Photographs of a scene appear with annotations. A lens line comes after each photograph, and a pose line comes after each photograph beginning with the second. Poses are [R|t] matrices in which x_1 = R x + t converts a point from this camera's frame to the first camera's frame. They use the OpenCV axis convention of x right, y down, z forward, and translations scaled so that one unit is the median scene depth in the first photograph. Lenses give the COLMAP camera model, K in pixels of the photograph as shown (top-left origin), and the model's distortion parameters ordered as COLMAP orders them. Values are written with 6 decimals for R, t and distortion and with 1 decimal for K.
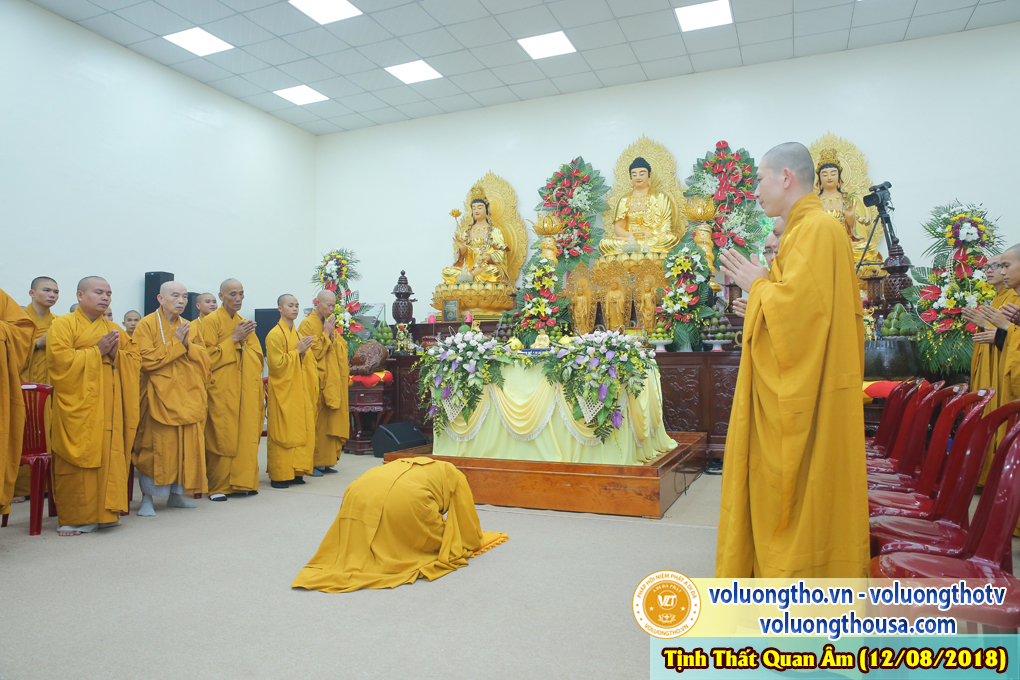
lens RADIAL K [[695.8, 0, 507.7], [0, 695.8, 335.4], [0, 0, 1]] dist [-0.110210, 0.088477]
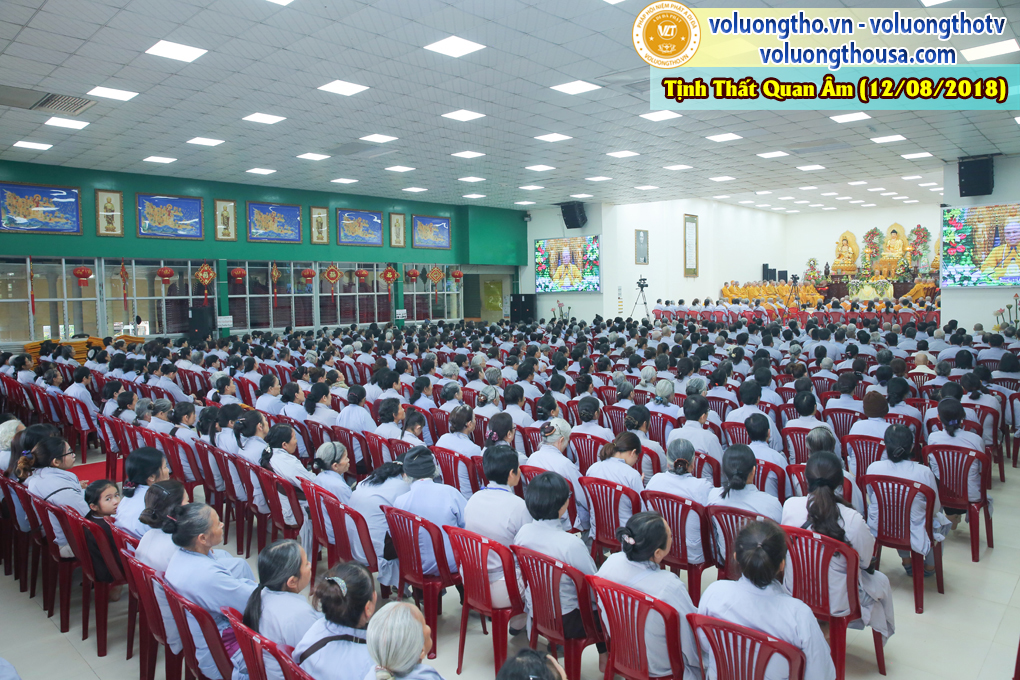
lens RADIAL K [[695.8, 0, 507.7], [0, 695.8, 335.4], [0, 0, 1]] dist [-0.110210, 0.088477]
pose [[0.934556, 0.016697, -0.355425, -0.535061], [0.022018, 0.994270, 0.104602, -0.140982], [0.355135, -0.105582, 0.928833, -3.797700]]
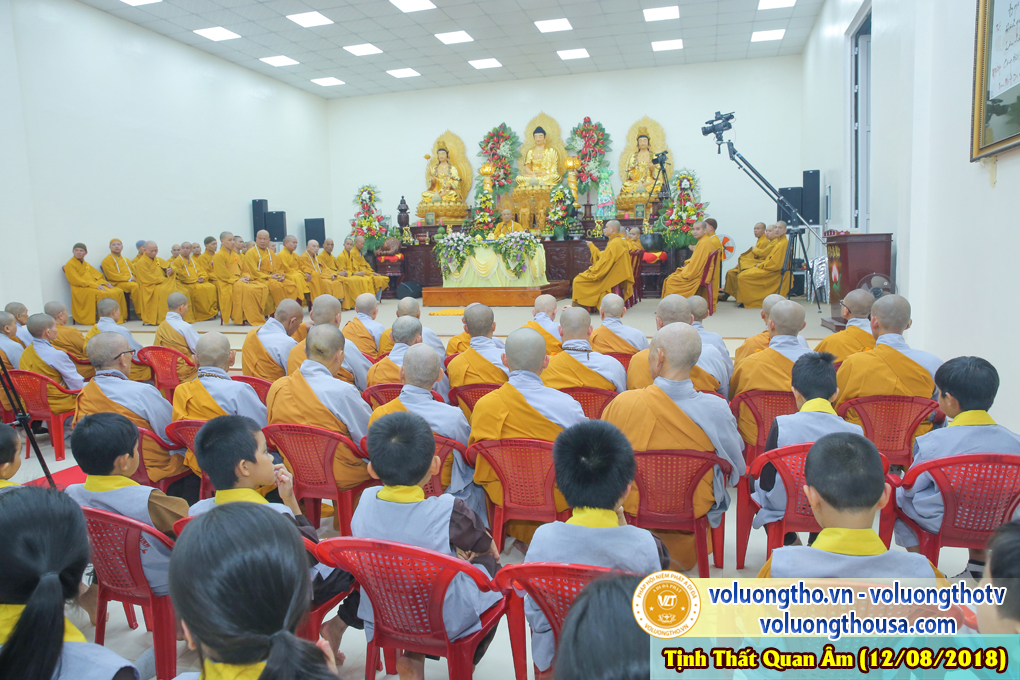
lens RADIAL K [[695.8, 0, 507.7], [0, 695.8, 335.4], [0, 0, 1]] dist [-0.110210, 0.088477]
pose [[0.992813, -0.030362, 0.115759, -0.116699], [0.012237, 0.987967, 0.154178, -0.014301], [-0.119047, -0.151654, 0.981238, -0.876188]]
